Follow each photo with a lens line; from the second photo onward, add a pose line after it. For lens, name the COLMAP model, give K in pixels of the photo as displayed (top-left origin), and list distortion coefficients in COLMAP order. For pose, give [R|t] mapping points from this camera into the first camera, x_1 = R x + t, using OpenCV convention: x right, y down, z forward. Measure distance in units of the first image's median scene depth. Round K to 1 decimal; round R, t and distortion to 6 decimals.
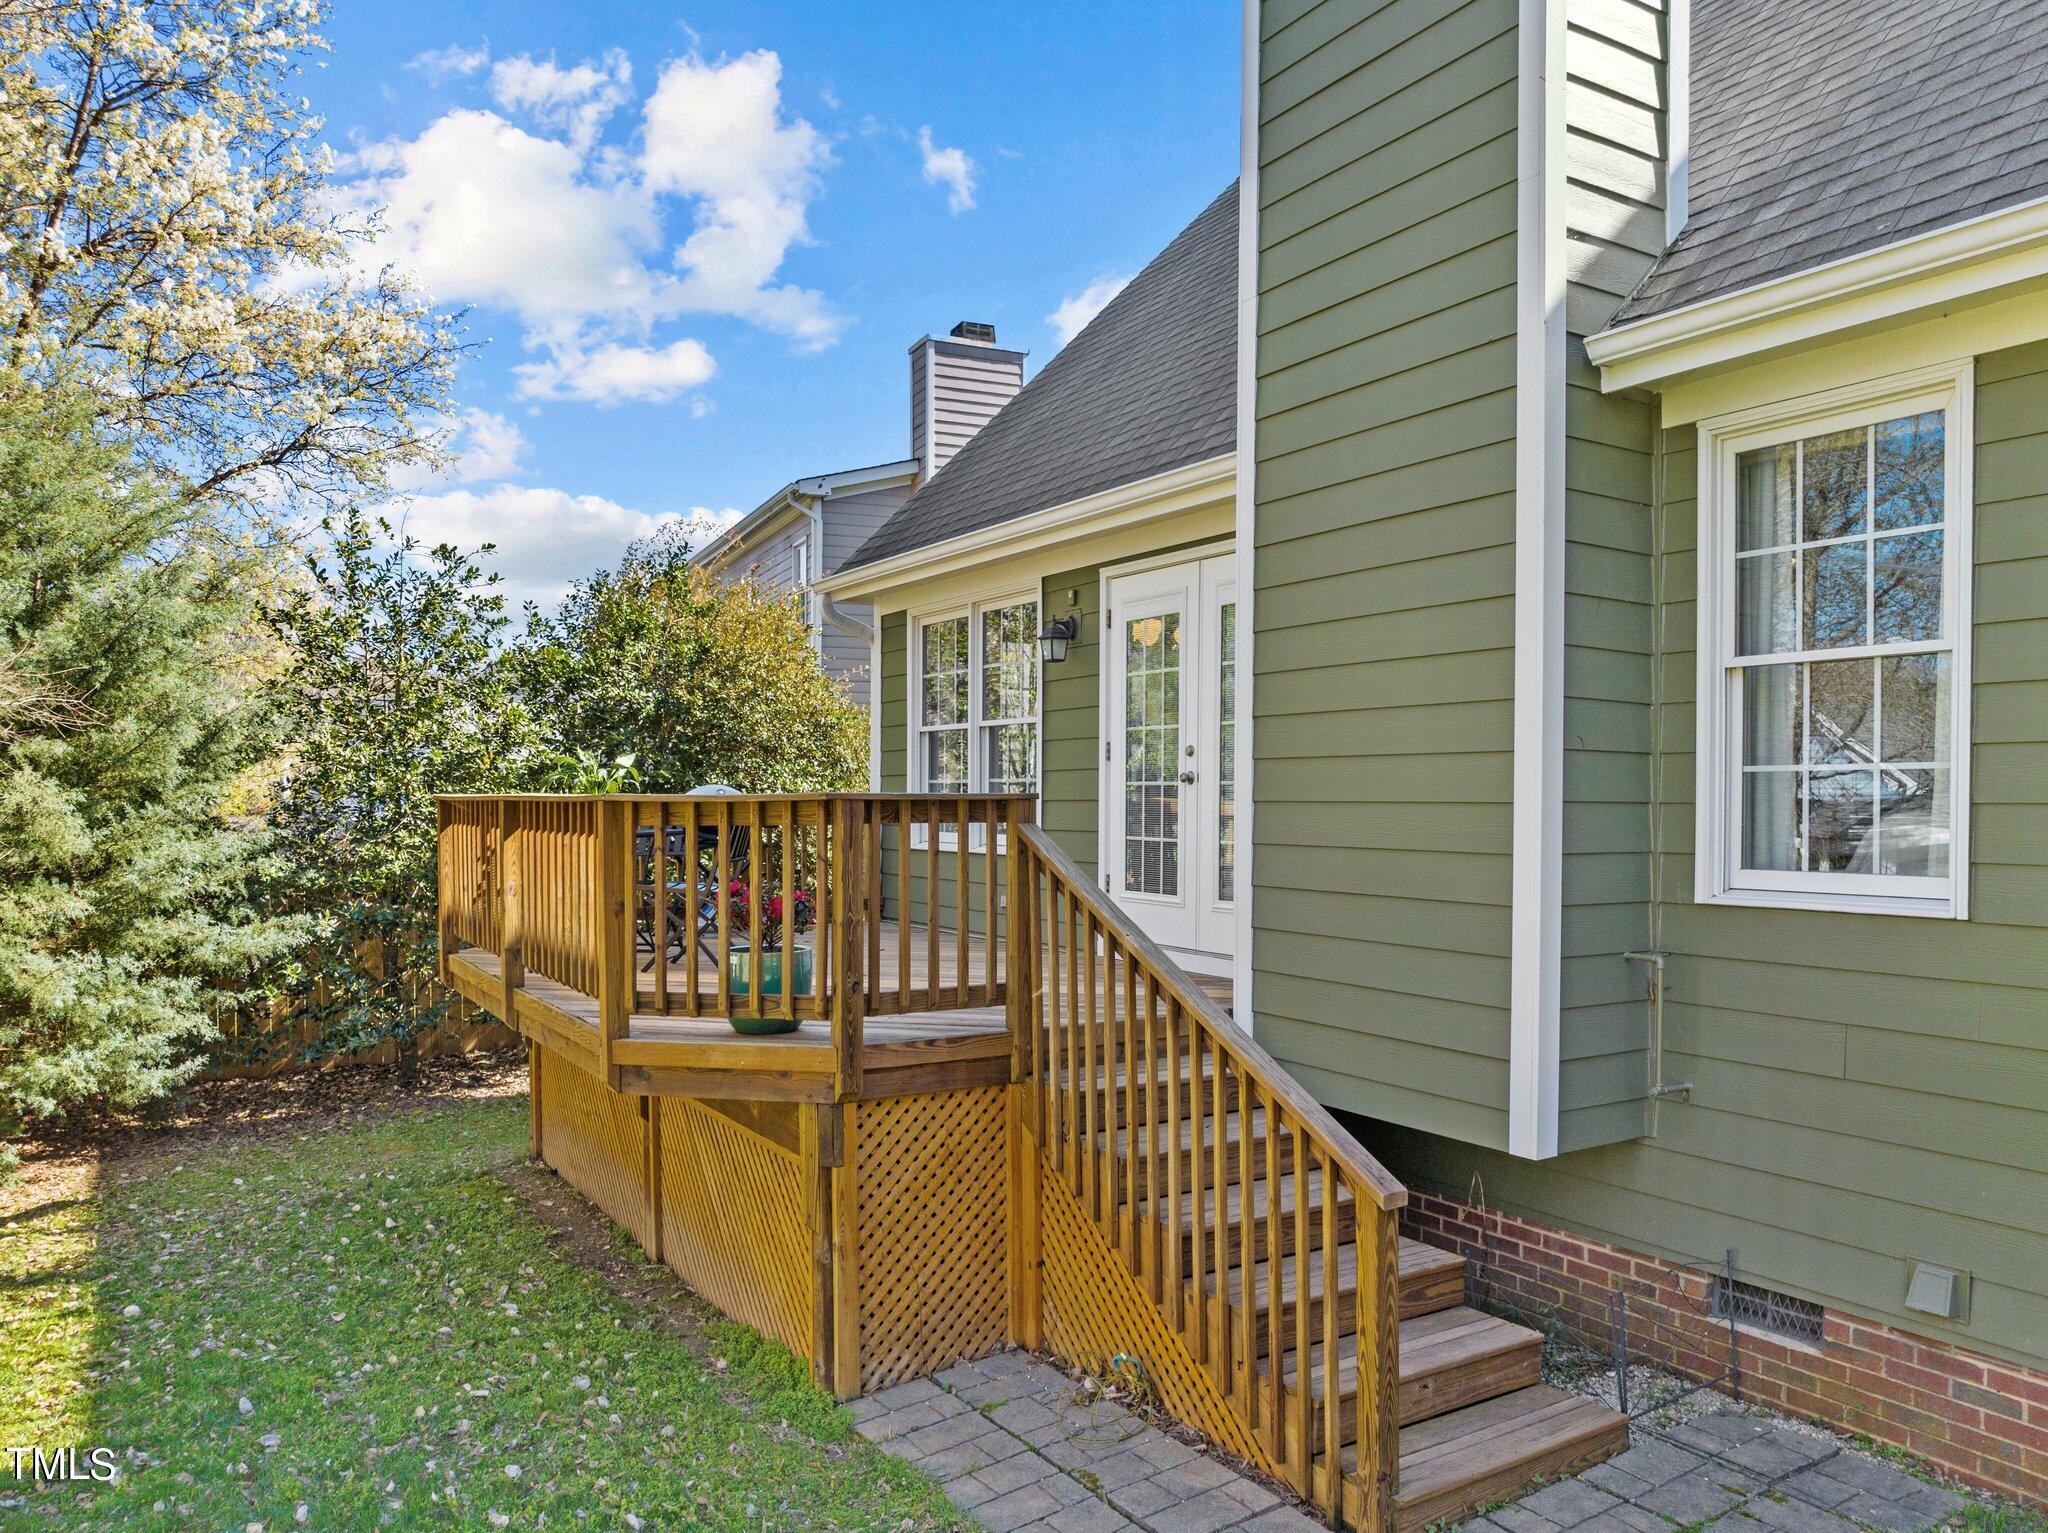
lens RADIAL K [[1428.1, 0, 1022.0], [0, 1428.1, 827.7], [0, 0, 1]] dist [-0.023236, -0.002286]
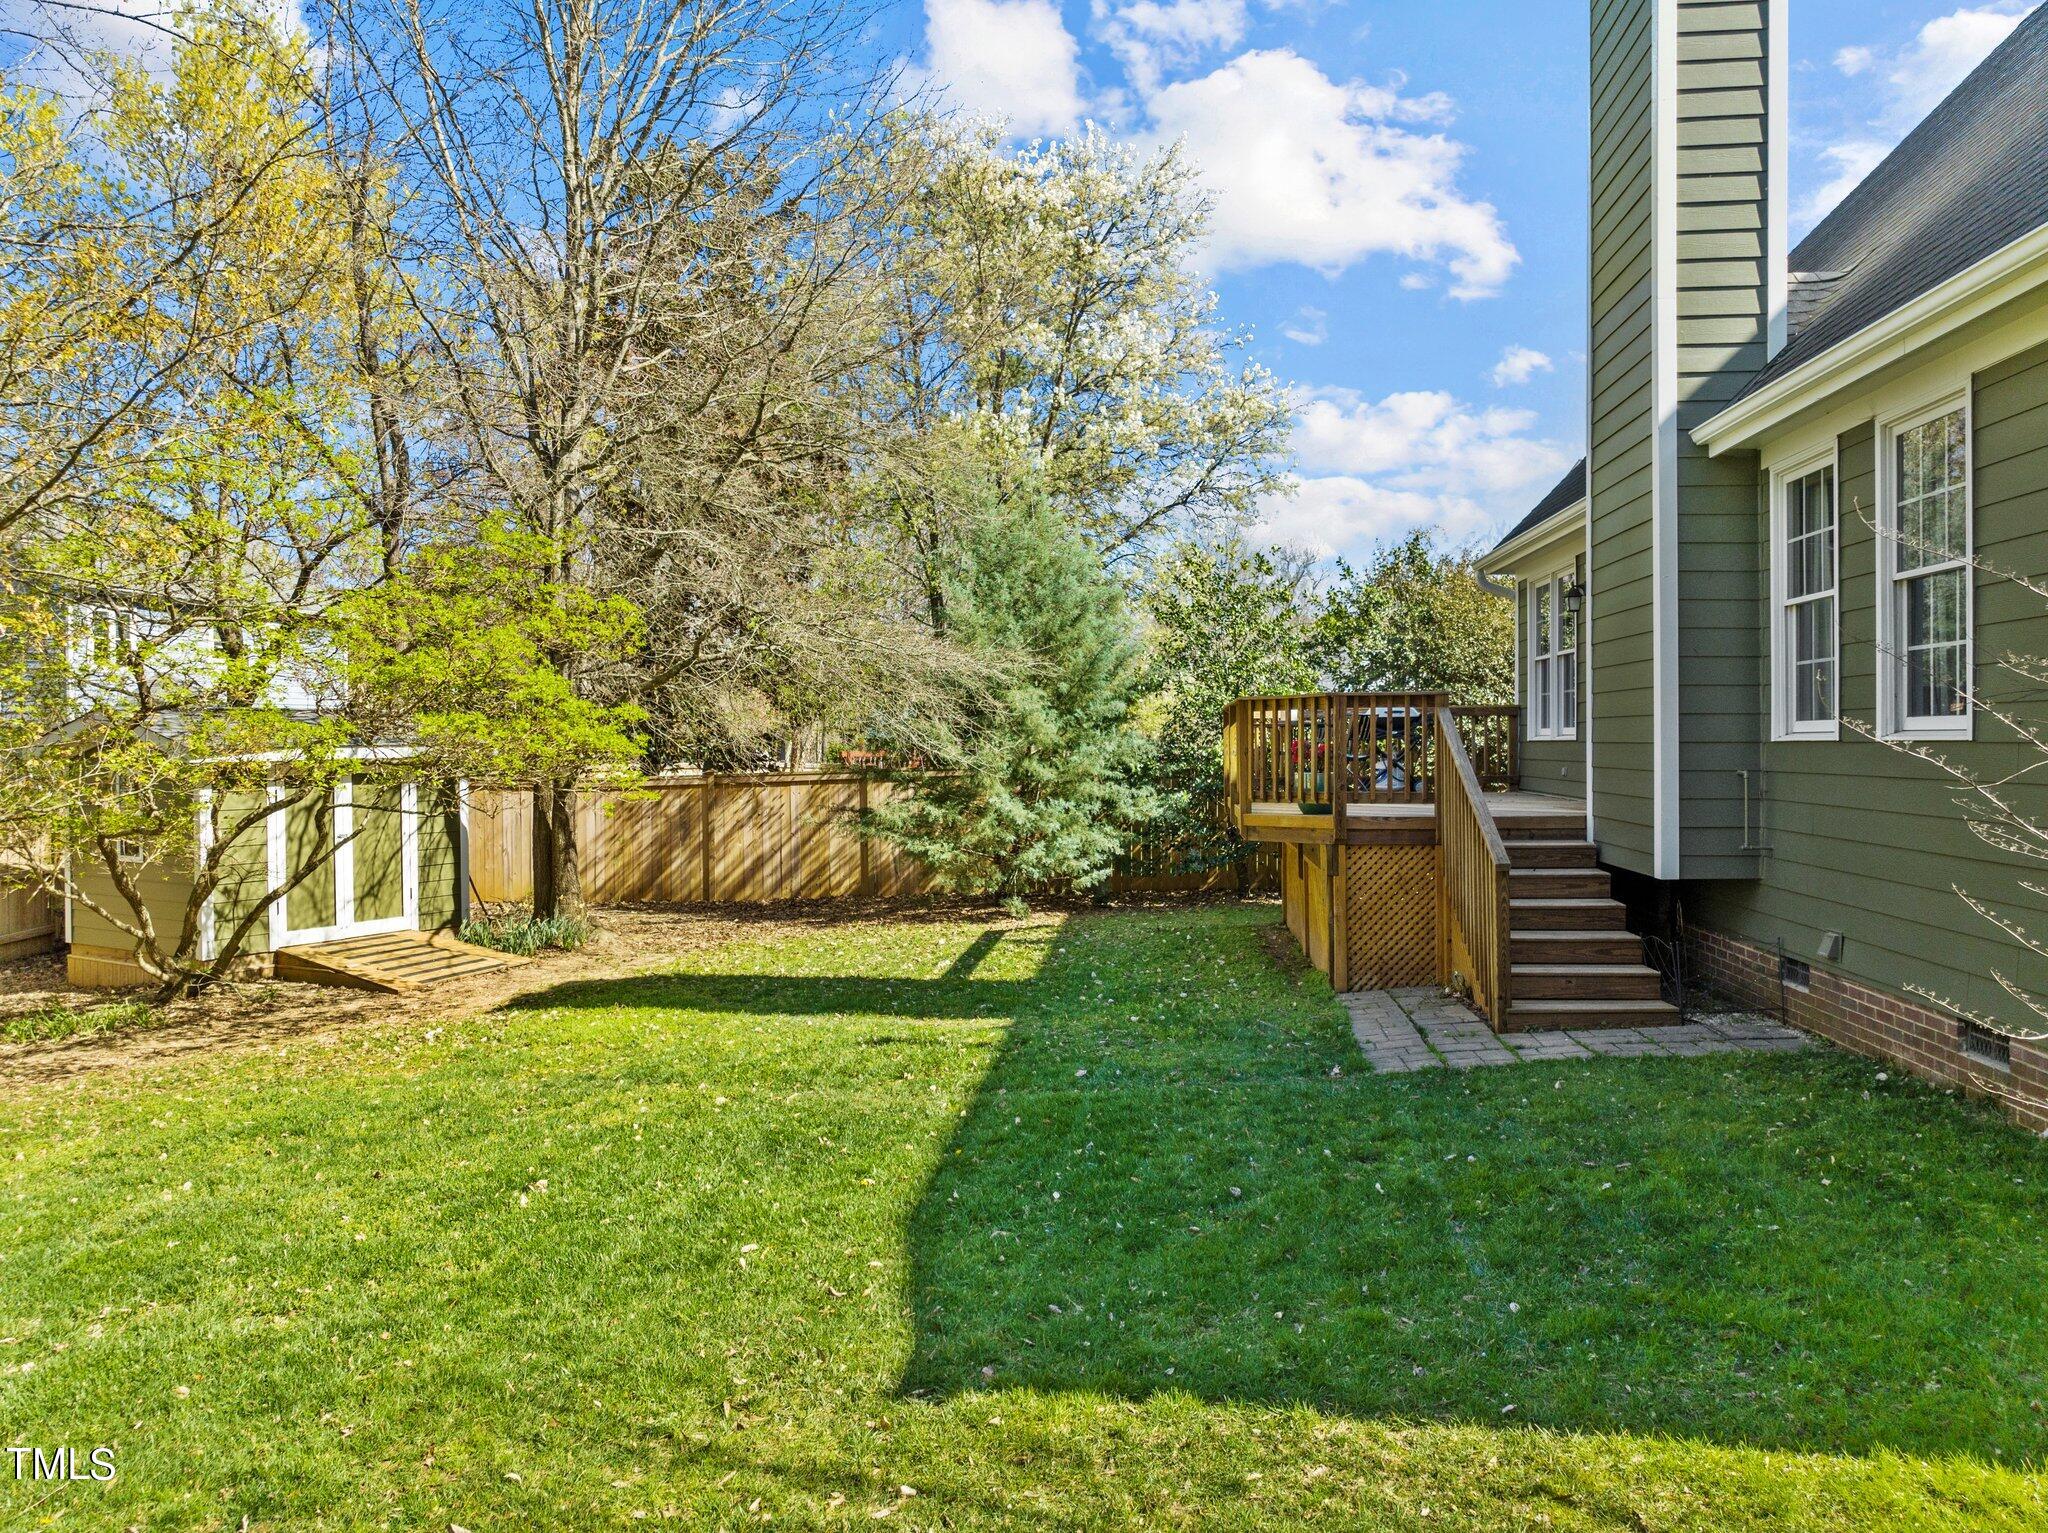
lens RADIAL K [[1511.1, 0, 1024.0], [0, 1511.1, 766.5], [0, 0, 1]] dist [-0.054178, -0.001597]
pose [[0.791461, 0.006506, -0.611185, 0.840845], [-0.011161, 0.999930, -0.003810, 0.098350], [0.611118, 0.009837, 0.791478, -0.979067]]
